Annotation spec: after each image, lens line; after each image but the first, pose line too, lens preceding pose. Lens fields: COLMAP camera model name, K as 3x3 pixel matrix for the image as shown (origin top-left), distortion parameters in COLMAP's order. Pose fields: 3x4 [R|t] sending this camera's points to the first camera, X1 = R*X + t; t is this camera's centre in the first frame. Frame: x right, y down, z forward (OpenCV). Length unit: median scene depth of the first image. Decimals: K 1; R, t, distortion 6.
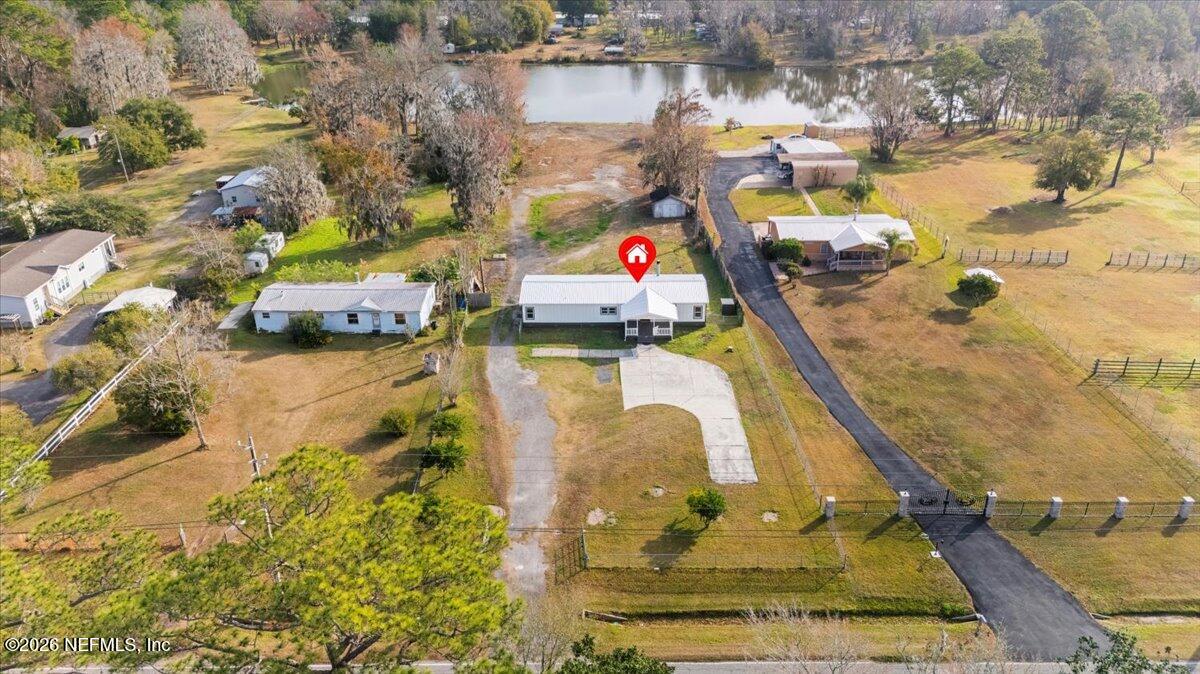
lens RADIAL K [[904.8, 0, 605.2], [0, 904.8, 343.2], [0, 0, 1]] dist [0.059197, -0.048065]
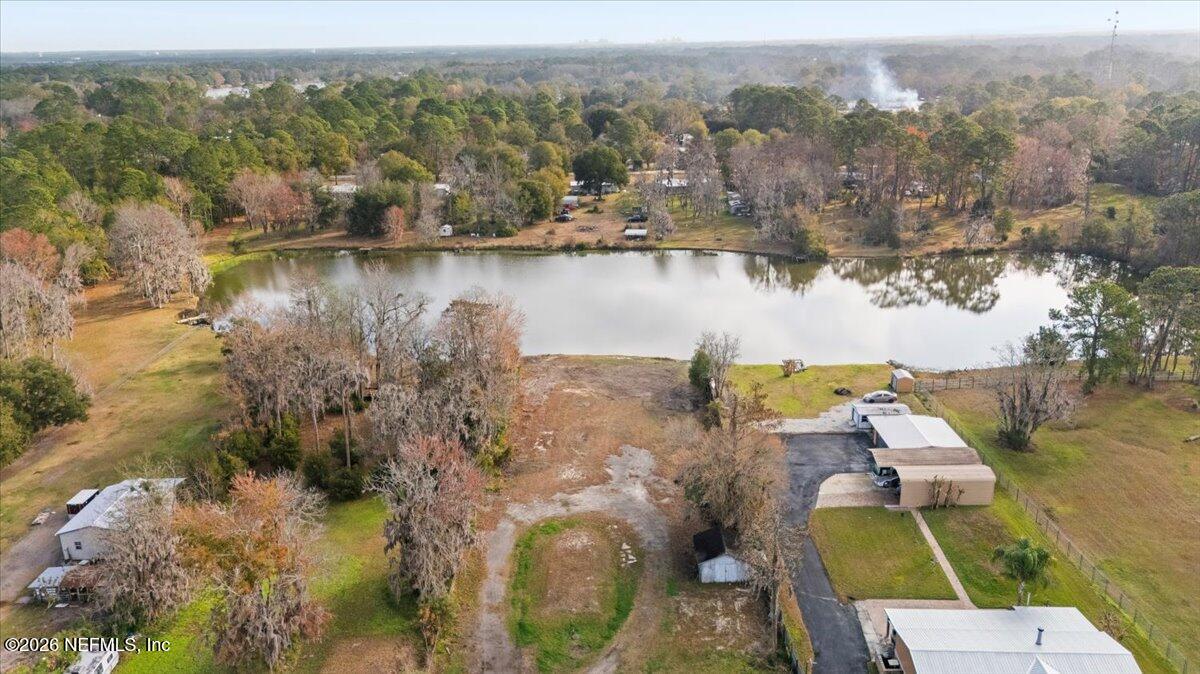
lens RADIAL K [[904.8, 0, 605.5], [0, 904.8, 338.3], [0, 0, 1]] dist [0.059197, -0.048065]
pose [[0.999723, -0.003261, -0.023328, 0.000603], [0.000361, 0.992377, -0.123235, -0.186887], [0.023552, 0.123193, 0.992103, 0.260722]]
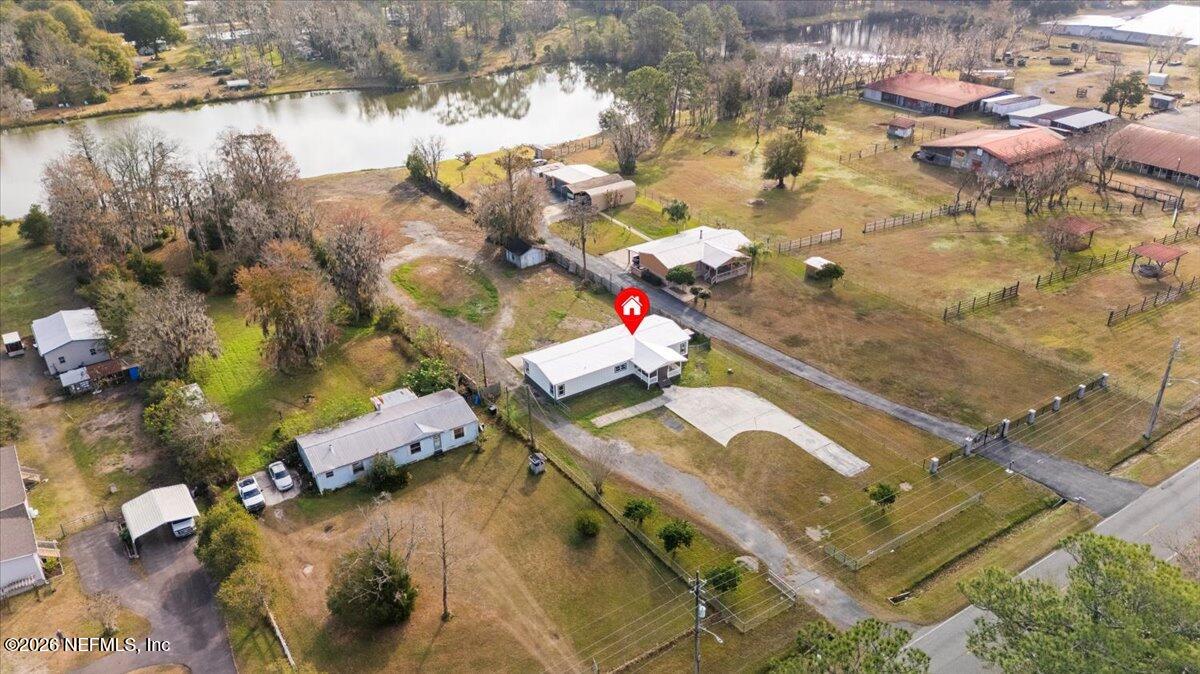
lens RADIAL K [[904.8, 0, 609.7], [0, 904.8, 343.2], [0, 0, 1]] dist [0.059197, -0.048065]
pose [[0.823650, -0.267367, 0.500115, -0.340216], [0.247251, 0.962958, 0.107605, -0.114905], [-0.510360, 0.035025, 0.859248, 0.015166]]
